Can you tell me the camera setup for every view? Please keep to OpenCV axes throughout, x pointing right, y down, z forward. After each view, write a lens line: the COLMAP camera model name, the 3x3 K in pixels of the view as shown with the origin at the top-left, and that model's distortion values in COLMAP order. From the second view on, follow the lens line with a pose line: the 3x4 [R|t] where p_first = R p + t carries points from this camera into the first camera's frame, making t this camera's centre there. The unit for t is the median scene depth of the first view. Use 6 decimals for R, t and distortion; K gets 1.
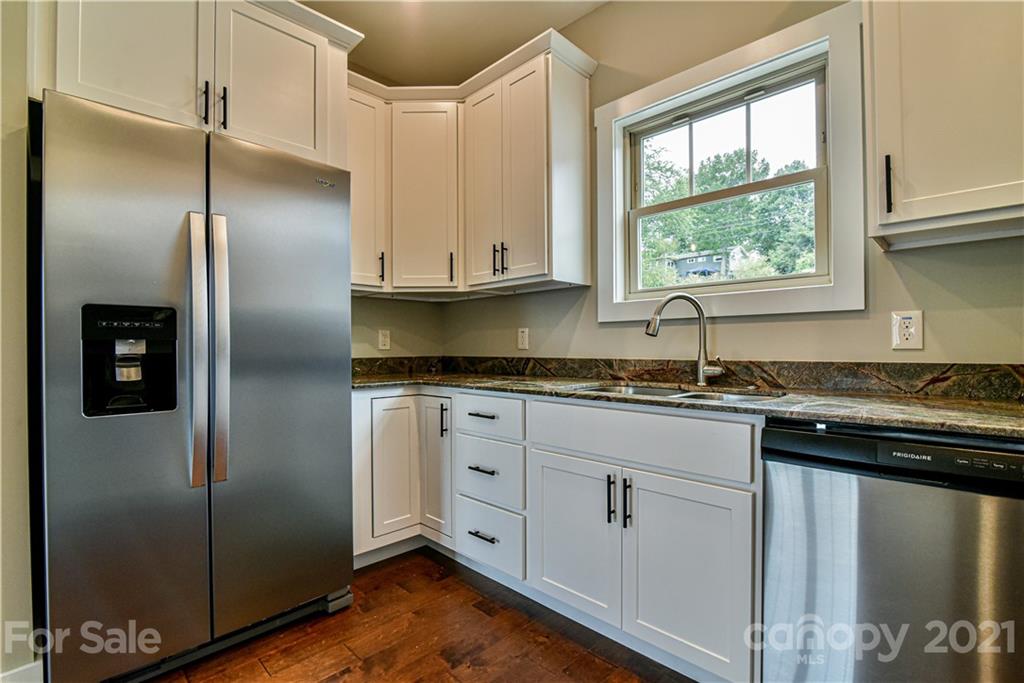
lens RADIAL K [[481.2, 0, 511.4], [0, 481.2, 346.8], [0, 0, 1]] dist [-0.001266, 0.000014]
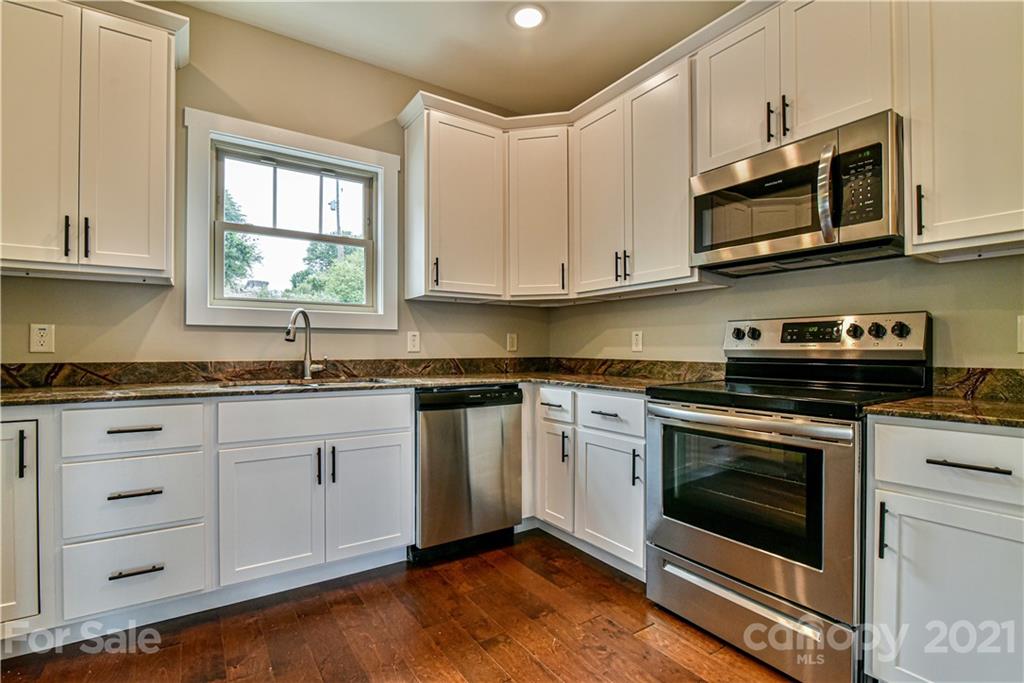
lens RADIAL K [[481.2, 0, 511.4], [0, 481.2, 346.8], [0, 0, 1]] dist [-0.001266, 0.000014]
pose [[0.204833, 0.011011, 0.978735, -0.780715], [-0.001646, 0.999939, -0.010905, 0.004891], [-0.978796, 0.000622, 0.204839, 0.182397]]
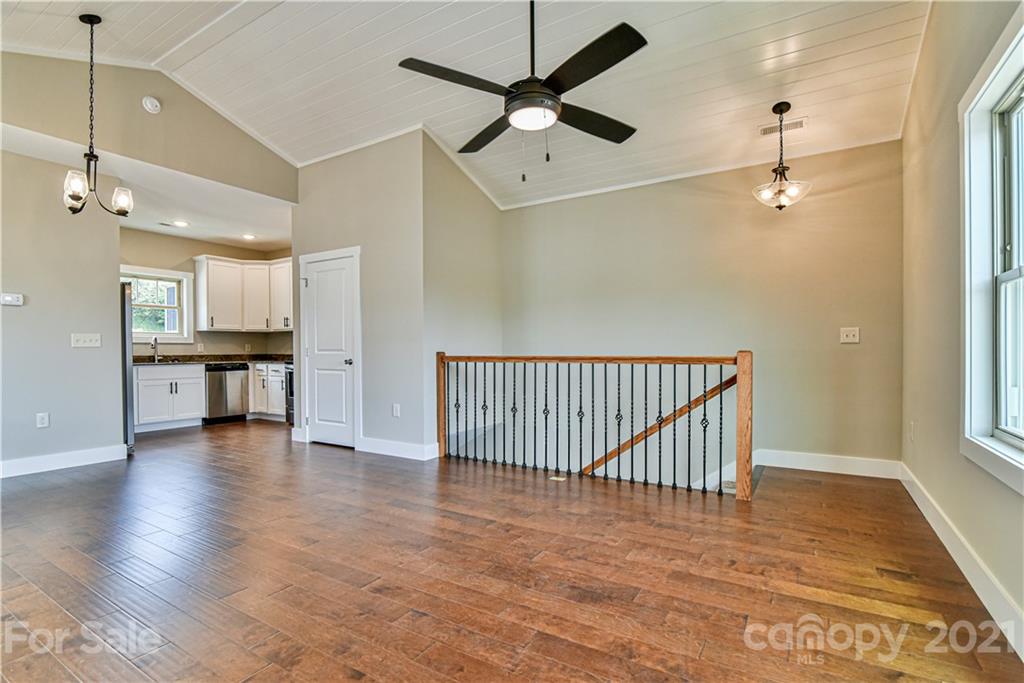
lens RADIAL K [[473.5, 0, 530.4], [0, 473.5, 355.1], [0, 0, 1]] dist [-0.022364, -0.000114]
pose [[-0.259609, -0.002785, 0.965710, -3.604115], [0.005619, 0.999975, 0.004395, 0.027575], [-0.965698, 0.006567, -0.259586, -0.755517]]
